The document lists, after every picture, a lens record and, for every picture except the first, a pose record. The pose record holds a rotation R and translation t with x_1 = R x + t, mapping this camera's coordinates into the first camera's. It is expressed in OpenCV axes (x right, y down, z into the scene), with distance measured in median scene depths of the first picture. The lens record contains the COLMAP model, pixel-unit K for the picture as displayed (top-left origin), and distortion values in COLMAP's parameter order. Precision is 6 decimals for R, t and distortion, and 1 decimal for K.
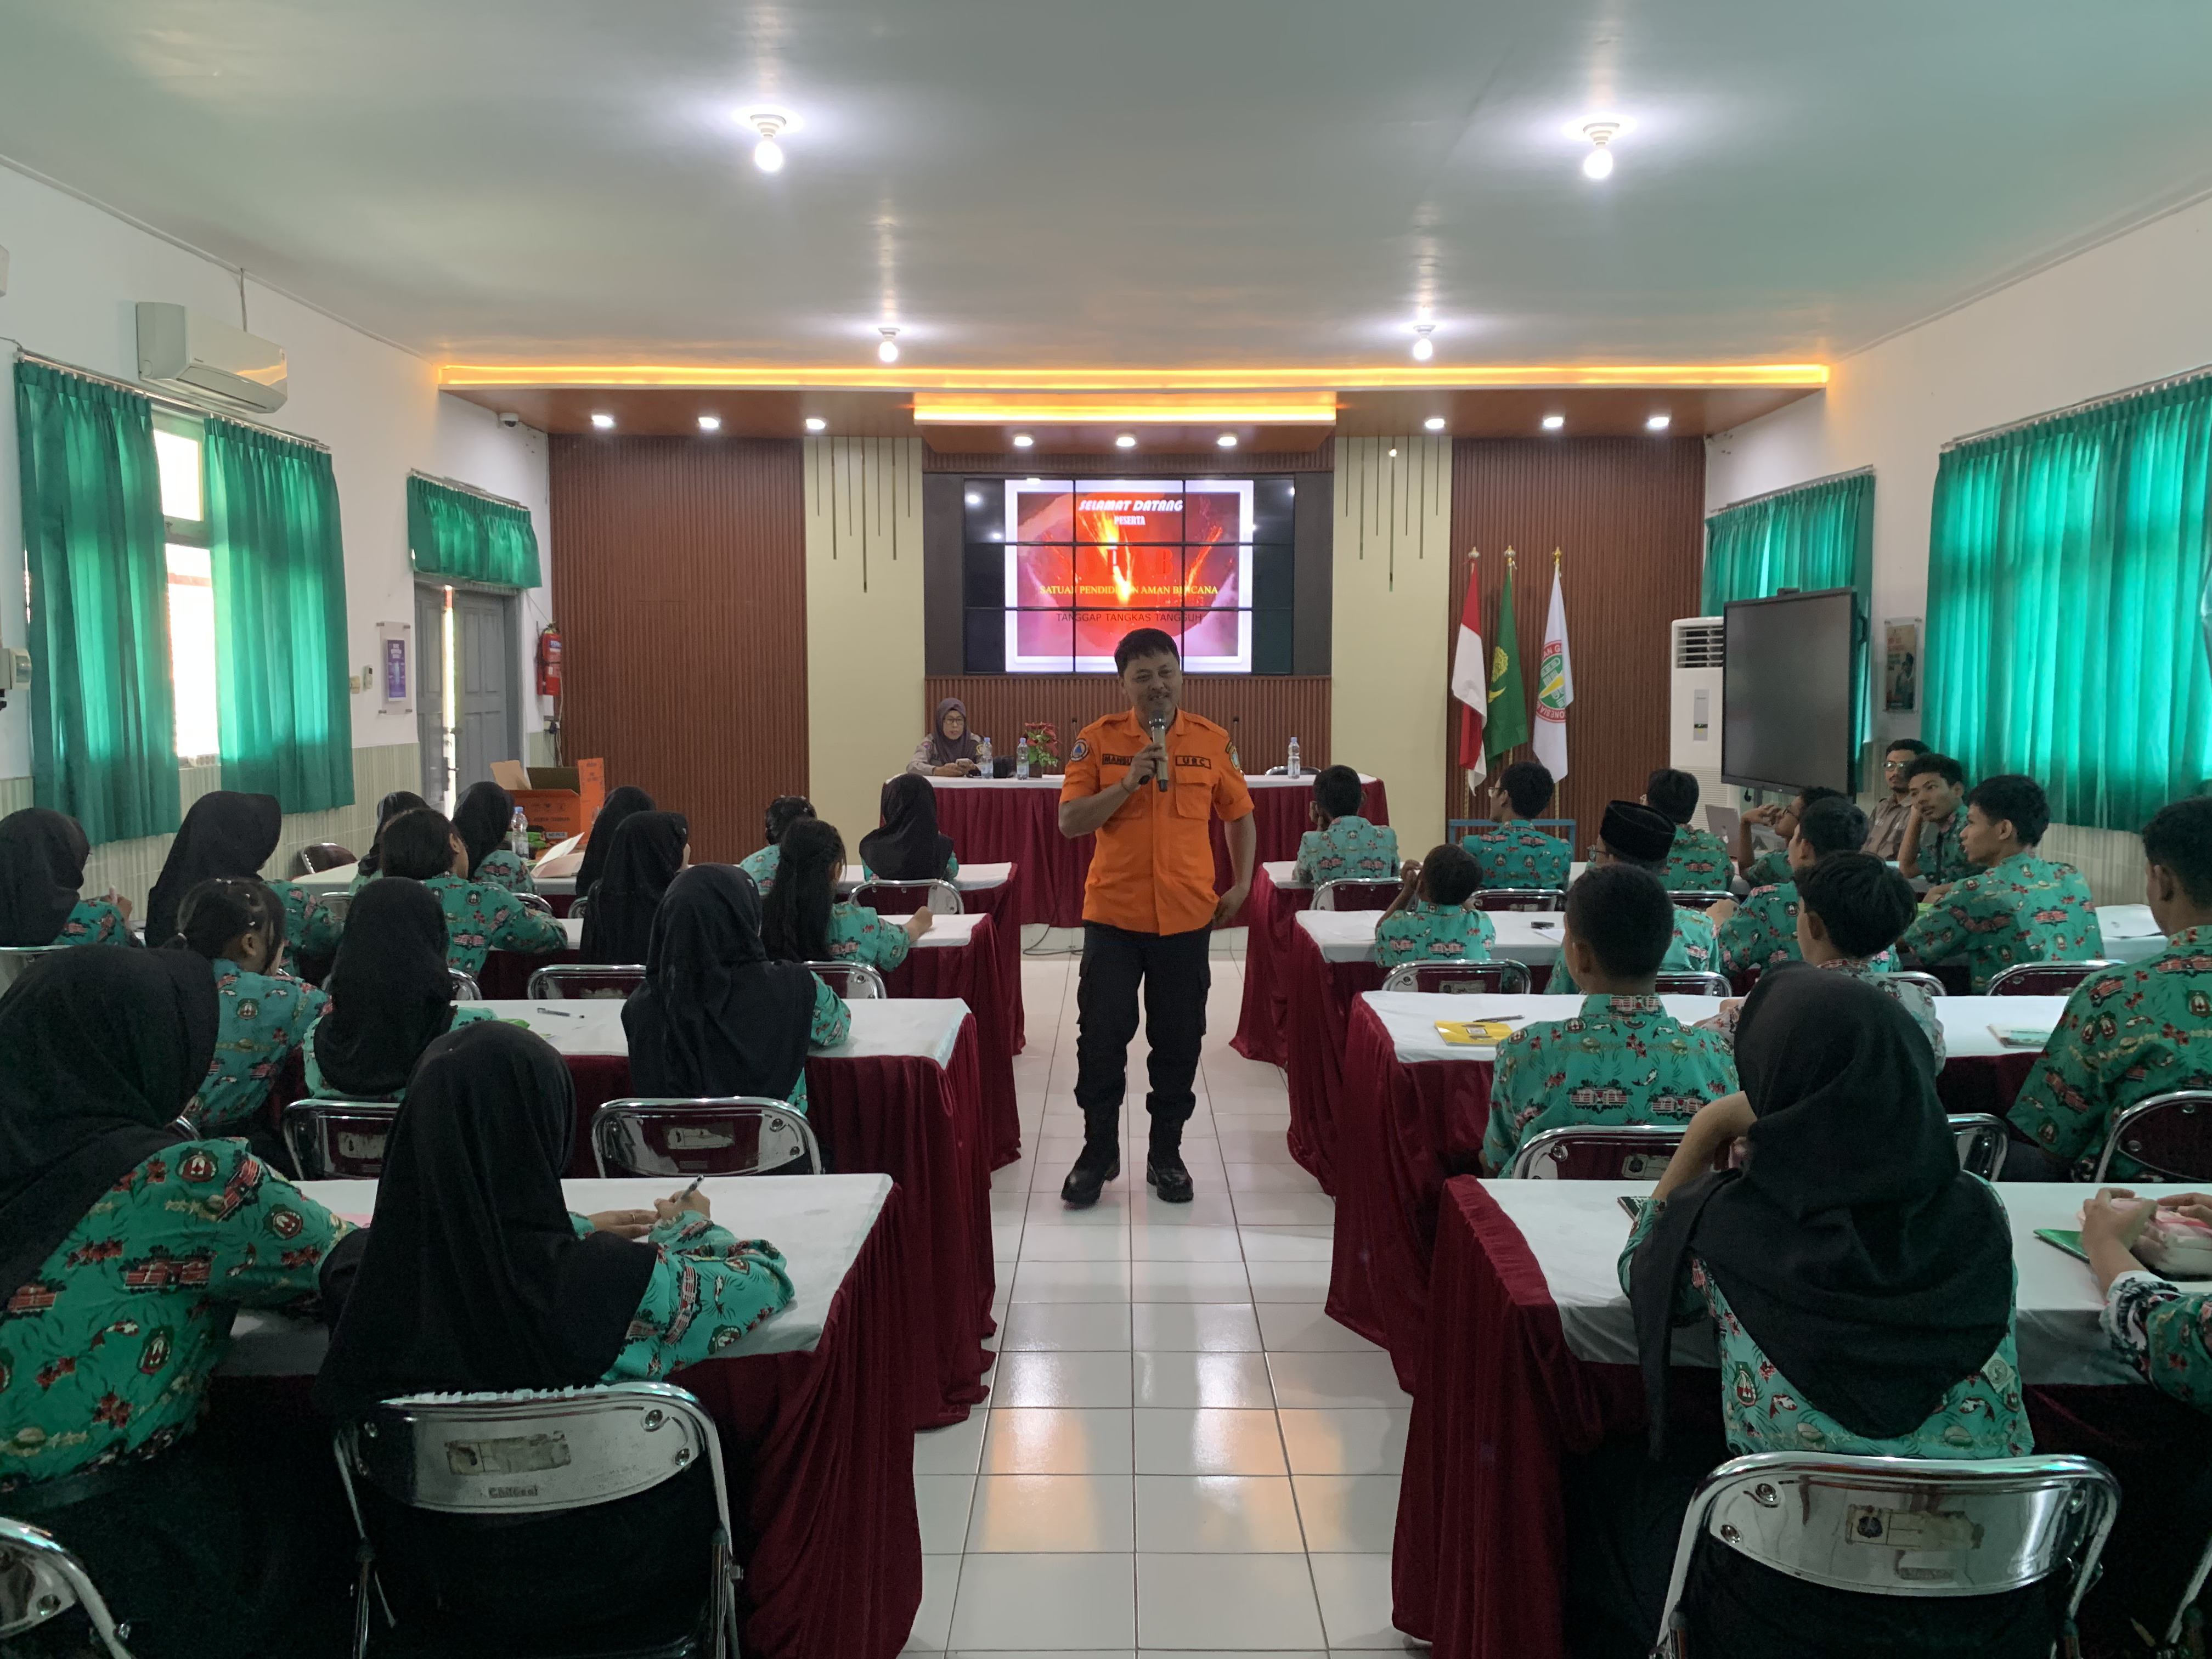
lens RADIAL K [[1682.0, 0, 1111.2], [0, 1682.0, 830.1], [0, 0, 1]] dist [0.007773, -0.002708]
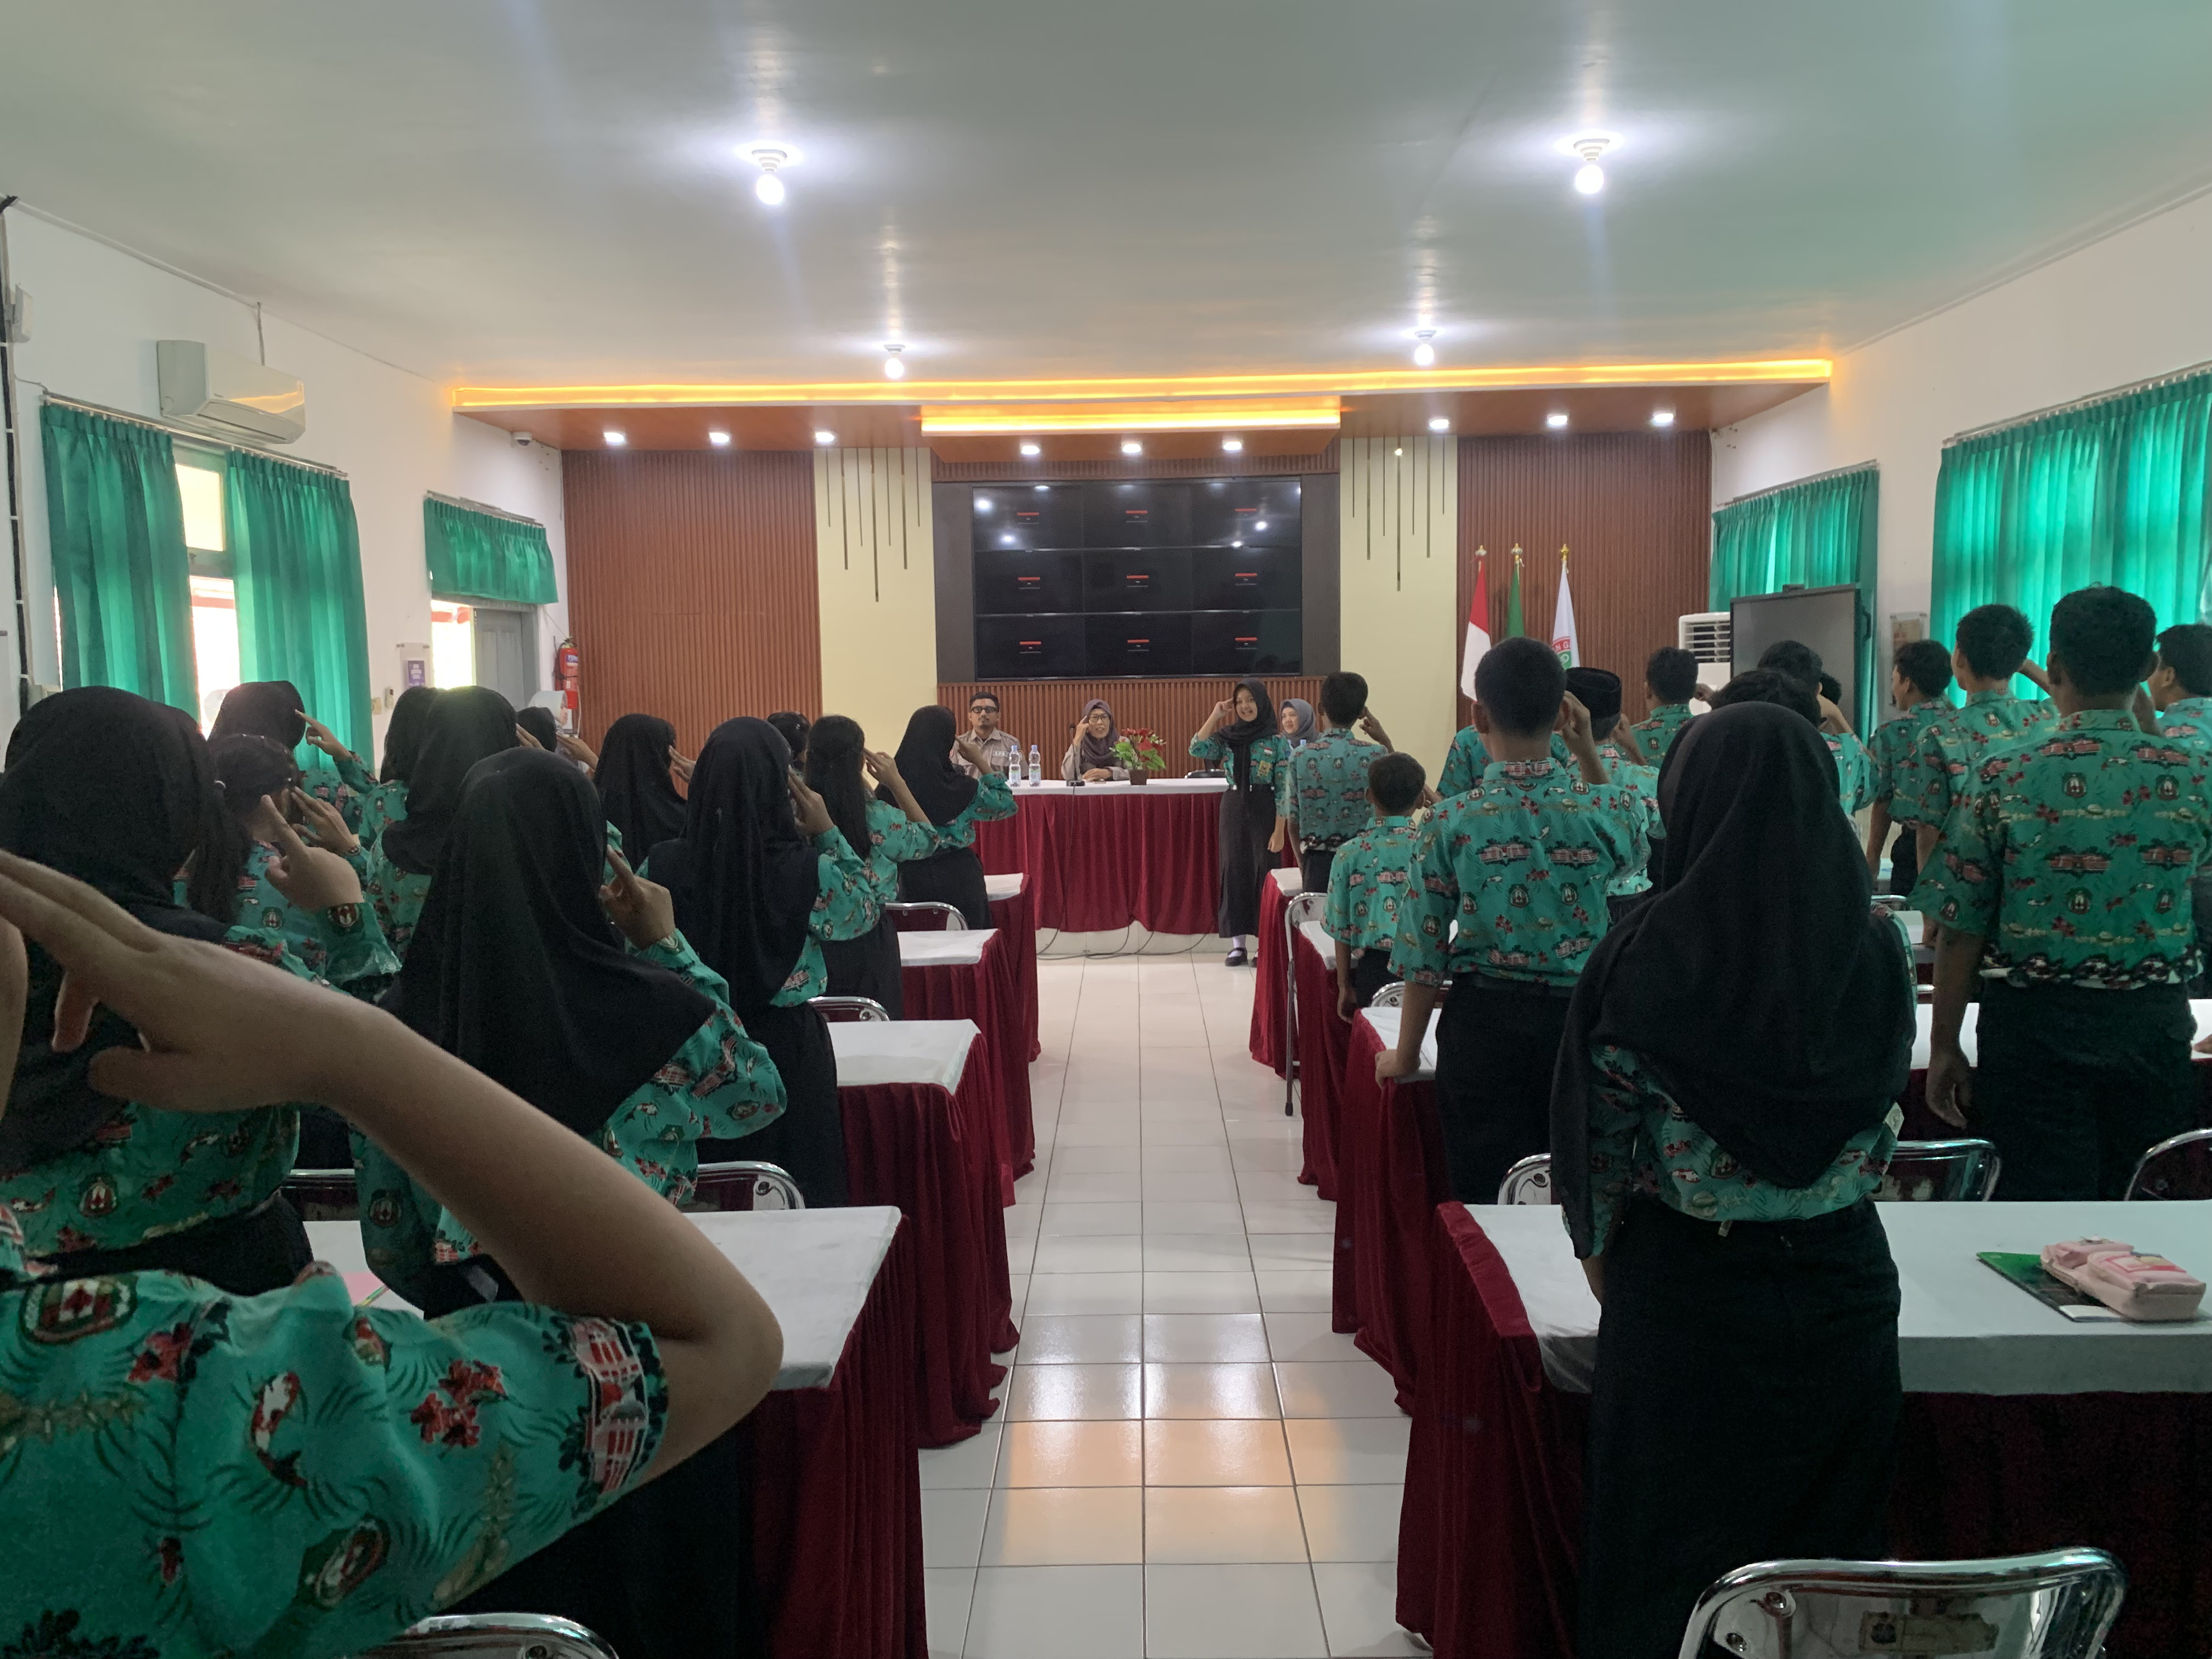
lens RADIAL K [[1681.2, 0, 1106.0], [0, 1681.2, 829.5], [0, 0, 1]] dist [0.011800, -0.007931]
pose [[0.999762, -0.016375, -0.014419, 0.004436], [0.016447, 0.999853, 0.004938, -0.009065], [0.014336, -0.005174, 0.999884, -0.010025]]
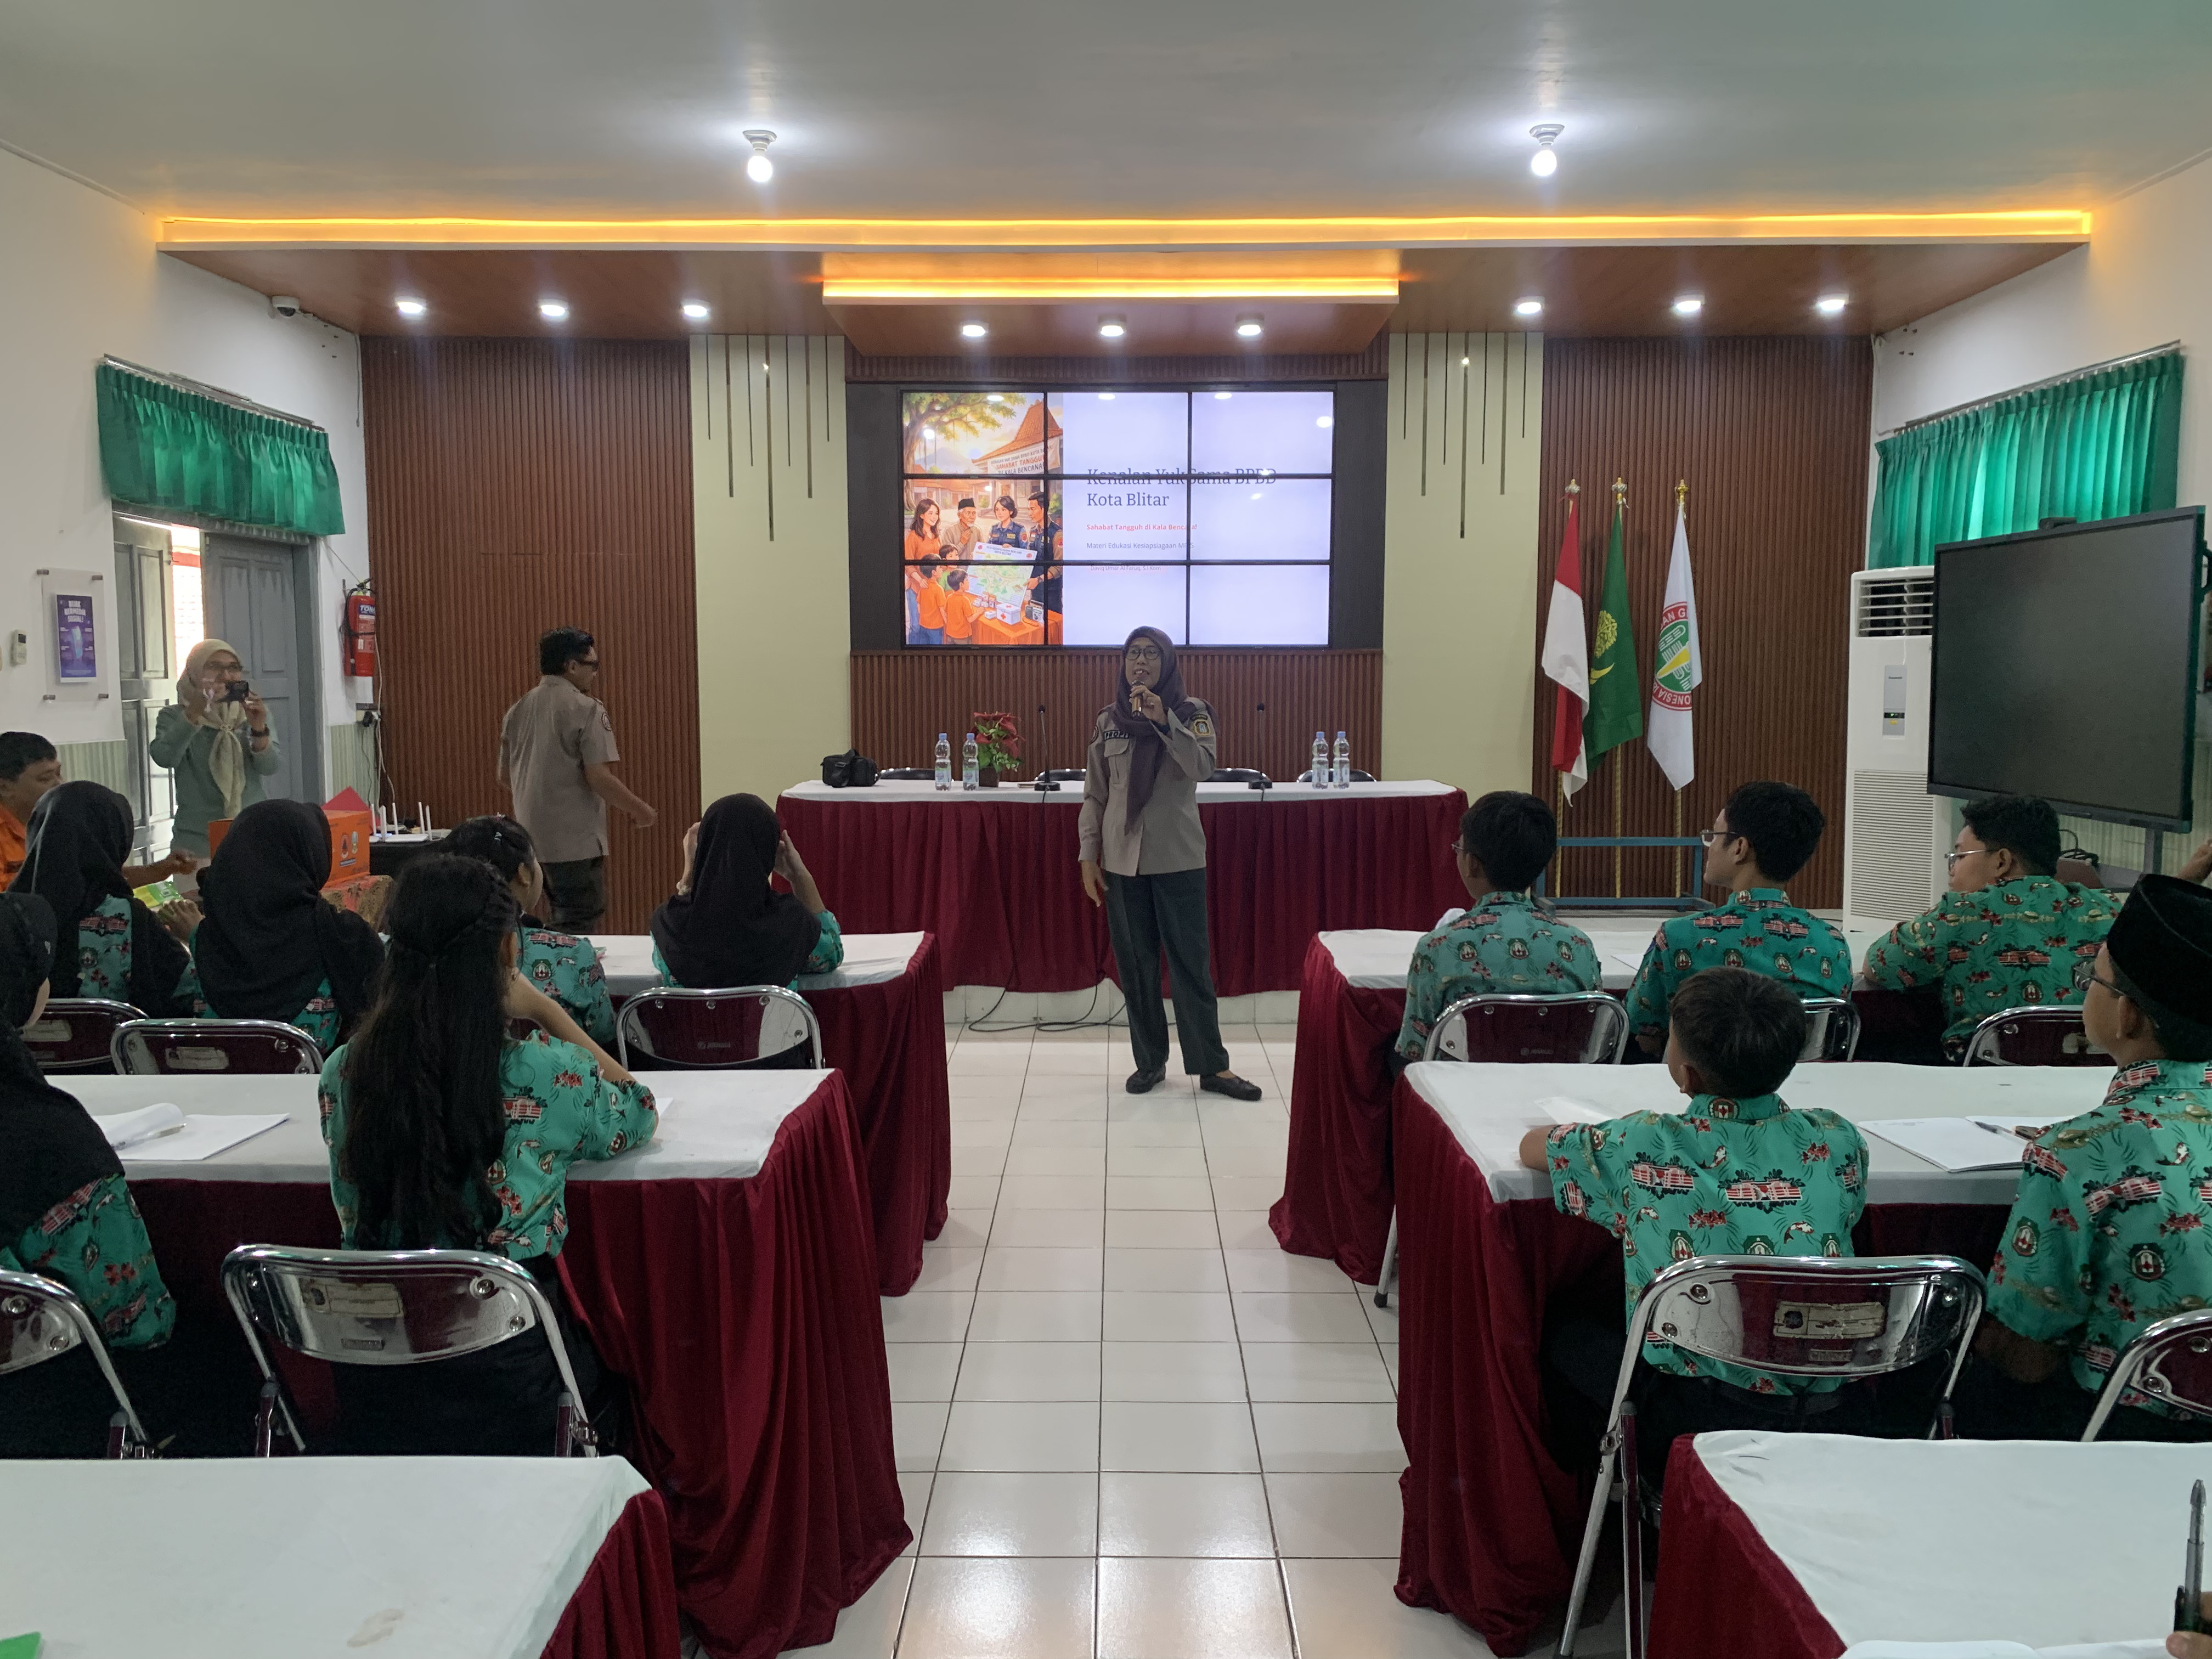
lens RADIAL K [[1682.0, 0, 1111.2], [0, 1682.0, 830.1], [0, 0, 1]] dist [0.007773, -0.002708]
pose [[0.999999, -0.001228, -0.000455, 0.009608], [0.001232, 0.999970, 0.007700, -0.019669], [0.000445, -0.007700, 0.999970, 0.293254]]
